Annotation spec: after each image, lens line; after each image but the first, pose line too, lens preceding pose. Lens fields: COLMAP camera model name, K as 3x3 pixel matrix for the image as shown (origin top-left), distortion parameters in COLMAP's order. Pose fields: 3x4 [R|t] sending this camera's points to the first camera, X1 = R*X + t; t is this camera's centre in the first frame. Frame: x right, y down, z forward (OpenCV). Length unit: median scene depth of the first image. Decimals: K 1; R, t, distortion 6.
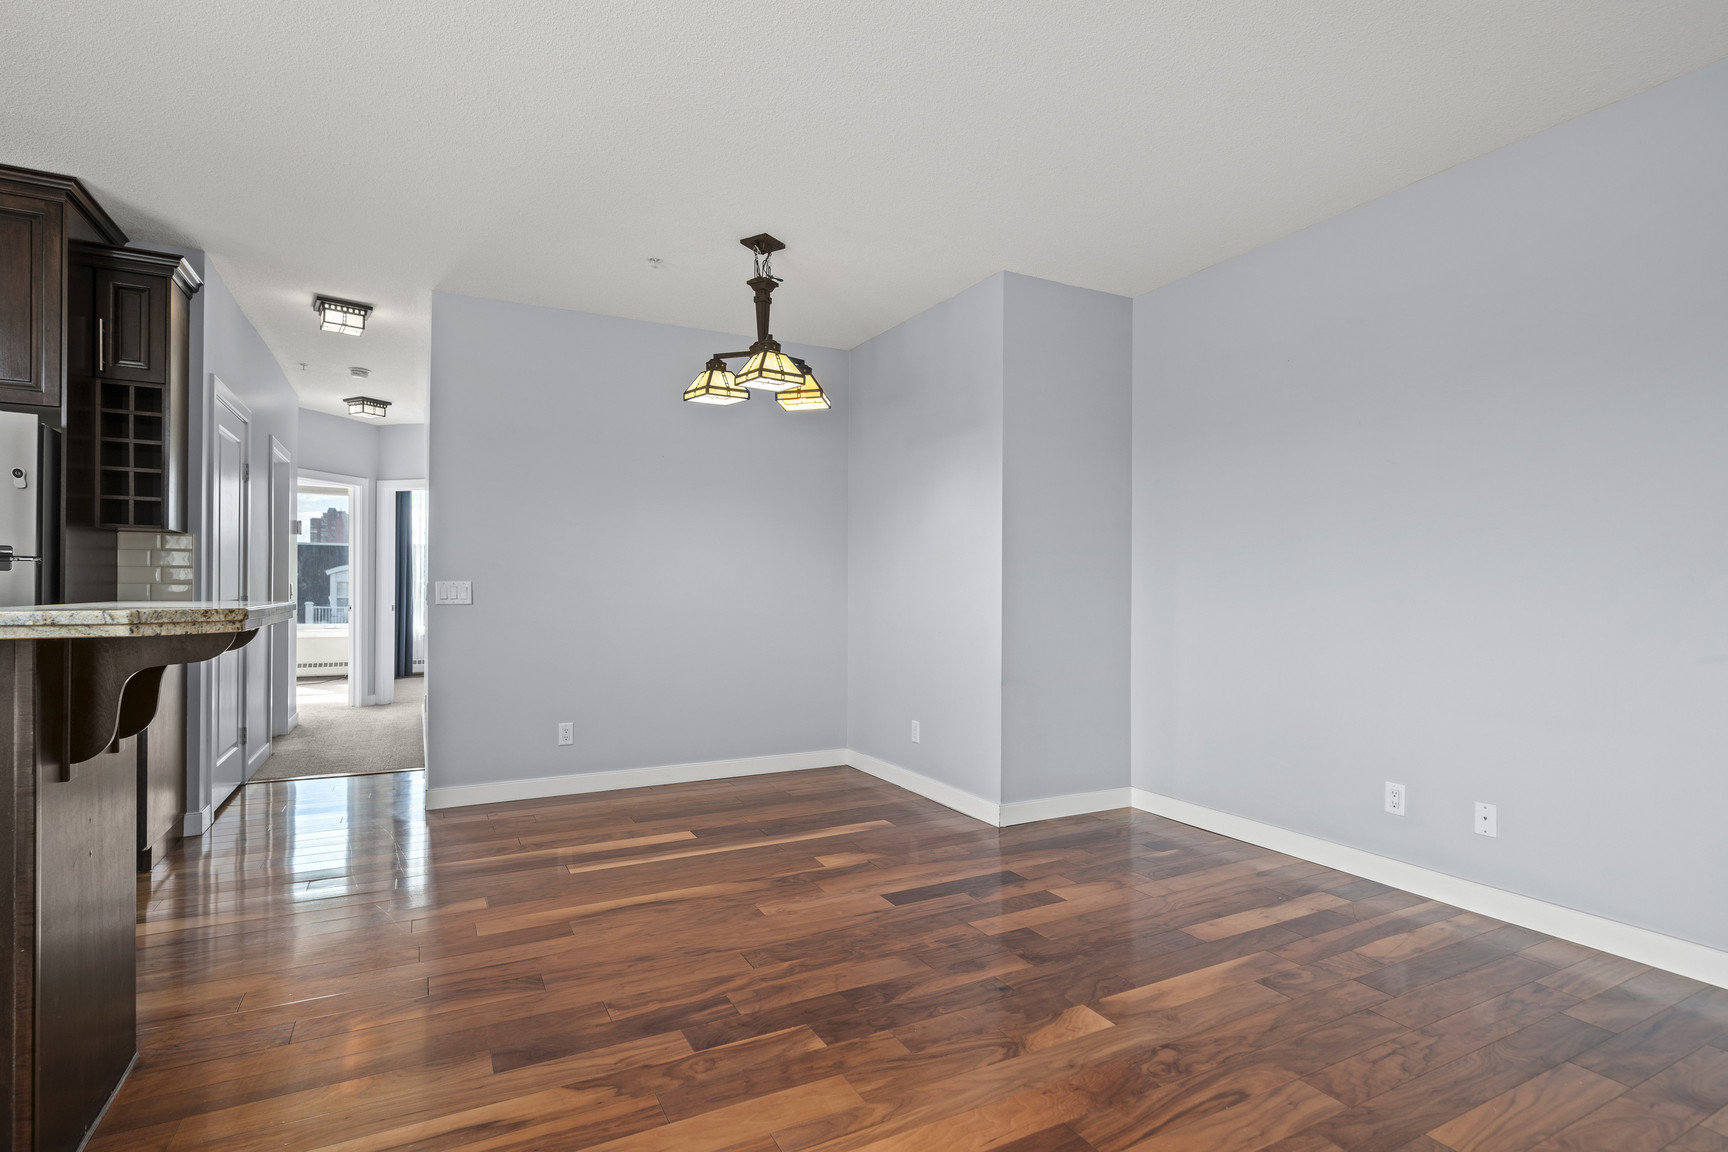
lens RADIAL K [[849.4, 0, 890.7], [0, 849.4, 592.2], [0, 0, 1]] dist [0.000688, -0.000948]
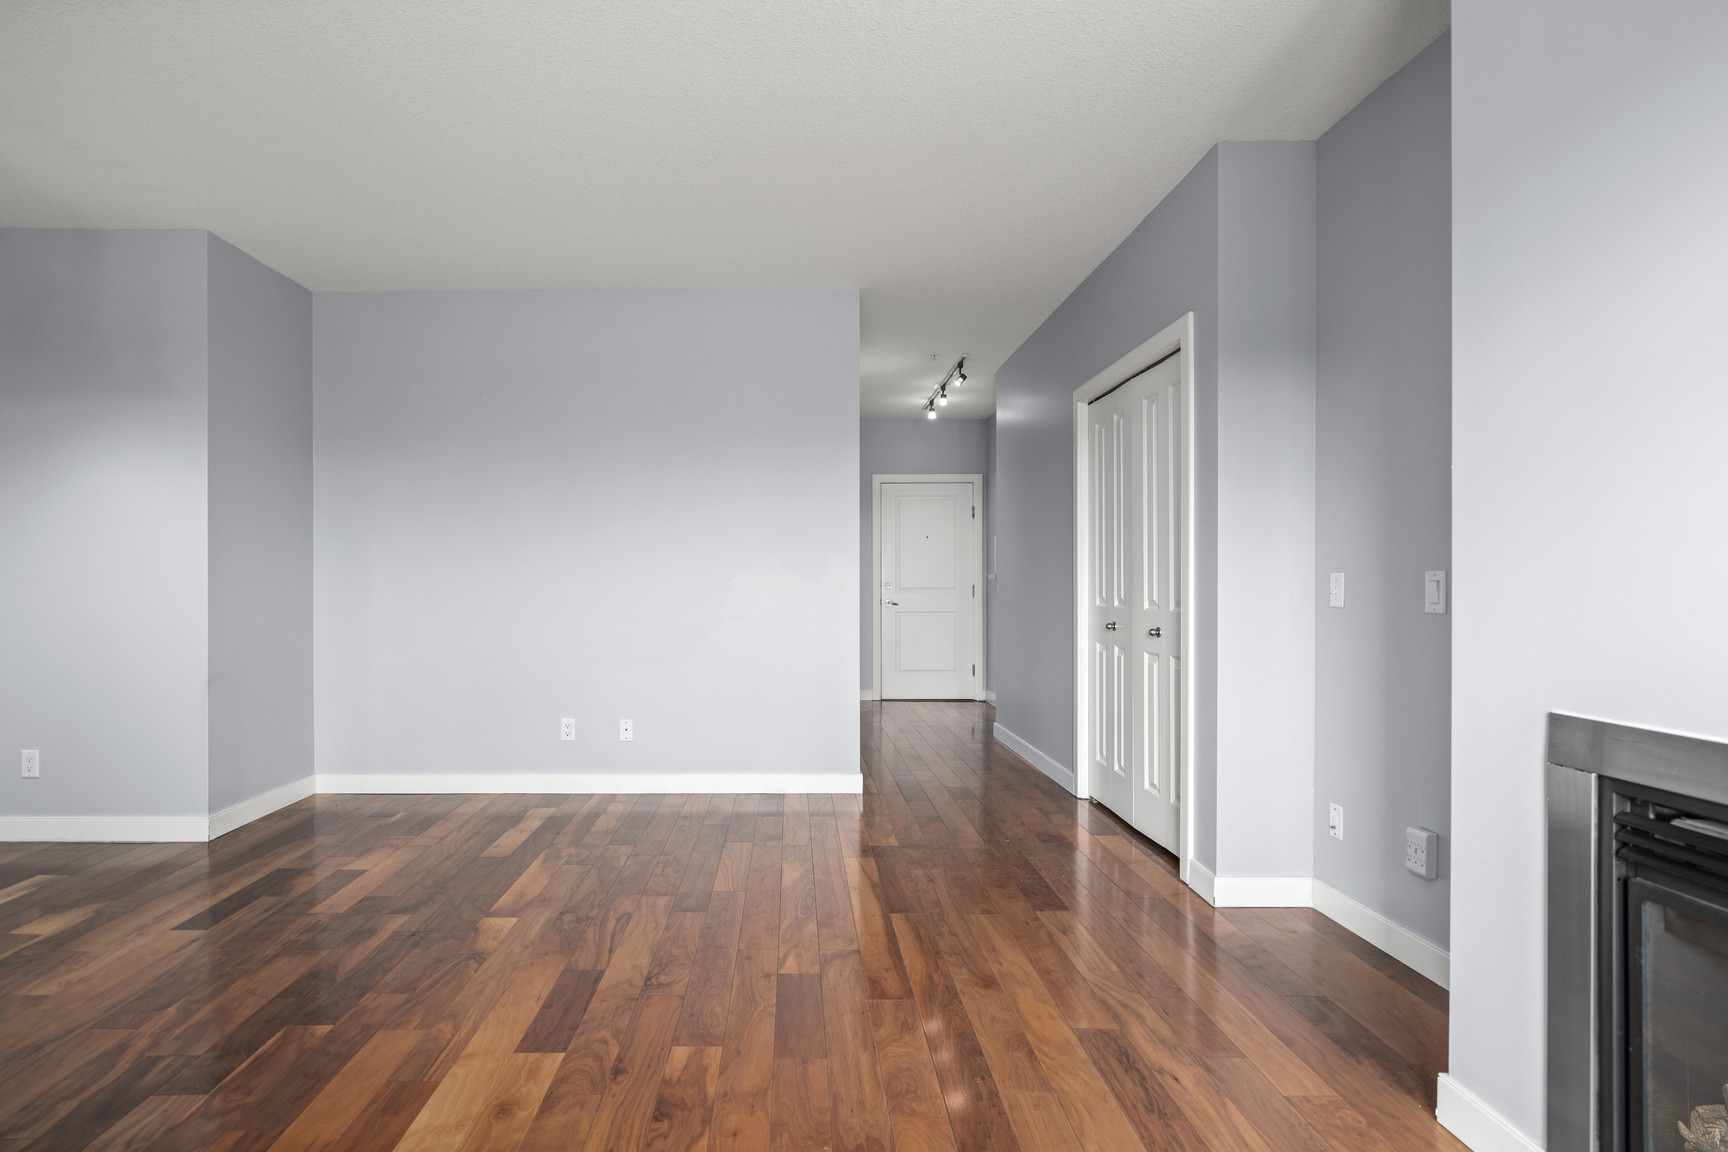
lens RADIAL K [[849.4, 0, 810.7], [0, 849.4, 577.5], [0, 0, 1]] dist [0.000688, -0.000948]
pose [[0.463237, -0.003438, 0.886228, -0.513707], [0.006071, 0.999981, 0.000707, -0.004044], [-0.886214, 0.005053, 0.463249, 0.006106]]
